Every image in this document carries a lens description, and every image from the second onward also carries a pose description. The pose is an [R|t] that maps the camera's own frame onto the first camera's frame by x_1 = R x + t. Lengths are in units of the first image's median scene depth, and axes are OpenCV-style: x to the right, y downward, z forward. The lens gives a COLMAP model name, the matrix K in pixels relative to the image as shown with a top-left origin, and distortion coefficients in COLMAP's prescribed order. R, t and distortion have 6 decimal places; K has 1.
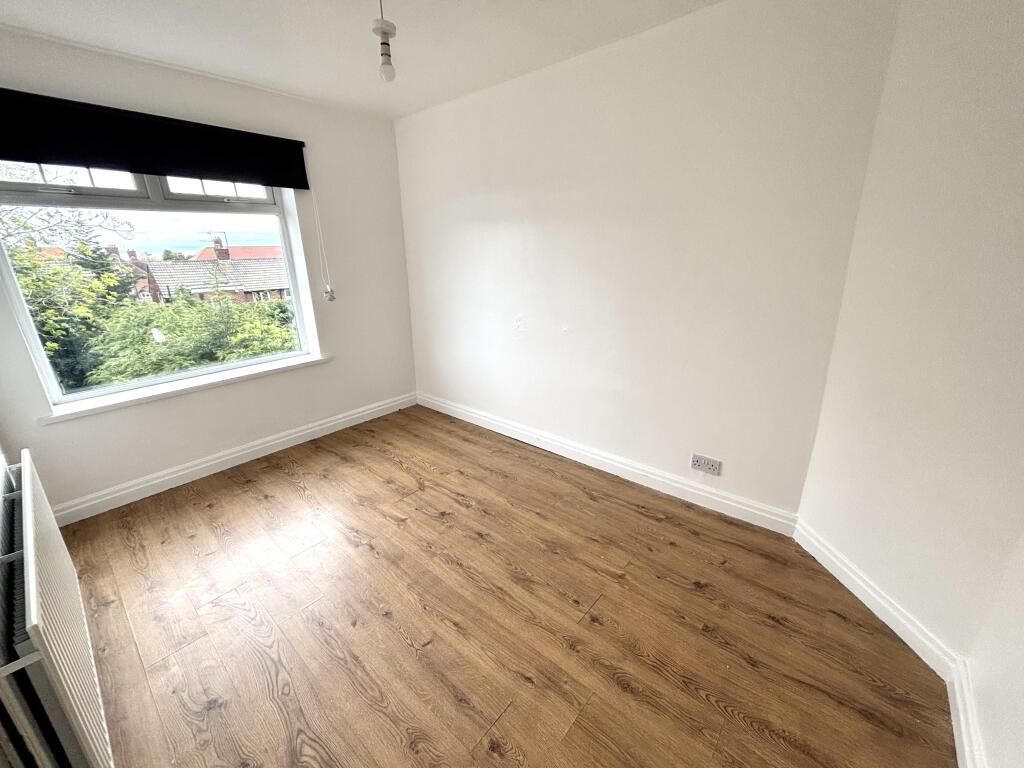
lens RADIAL K [[411.2, 0, 514.0], [0, 411.2, 381.5], [0, 0, 1]] dist [-0.002014, -0.000331]
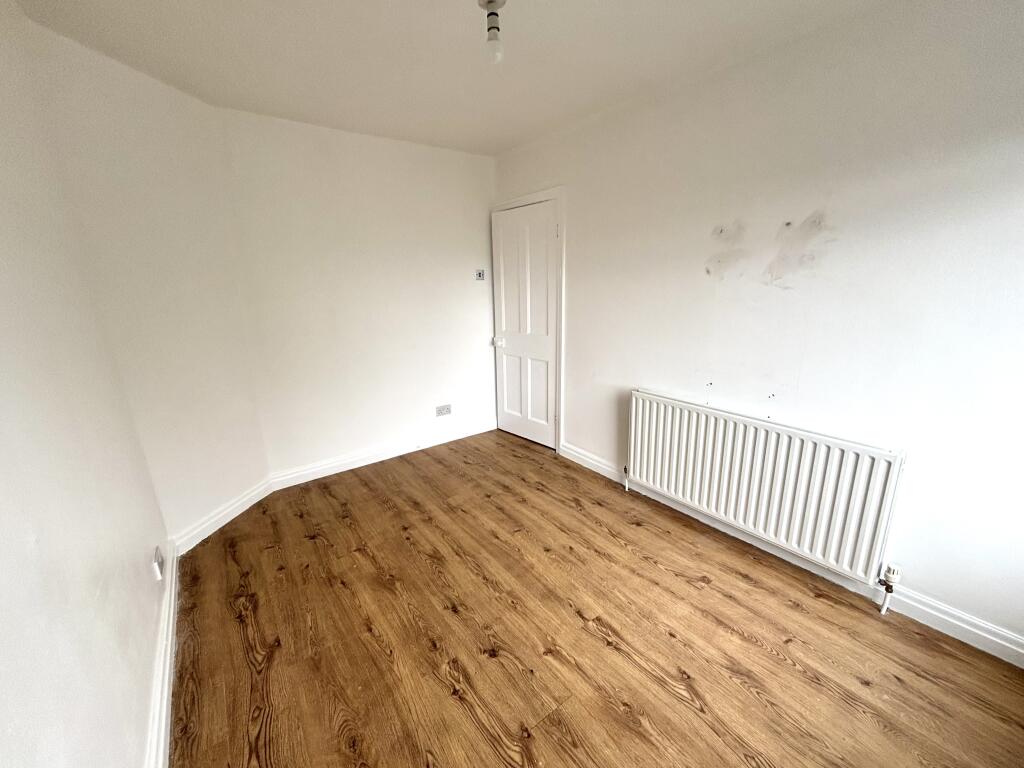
lens RADIAL K [[411.2, 0, 513.0], [0, 411.2, 382.3], [0, 0, 1]] dist [-0.002014, -0.000331]
pose [[-0.975772, -0.010442, 0.218542, -0.410644], [0.106261, 0.850528, 0.515083, -0.481778], [-0.191254, 0.525826, -0.828812, 1.552240]]
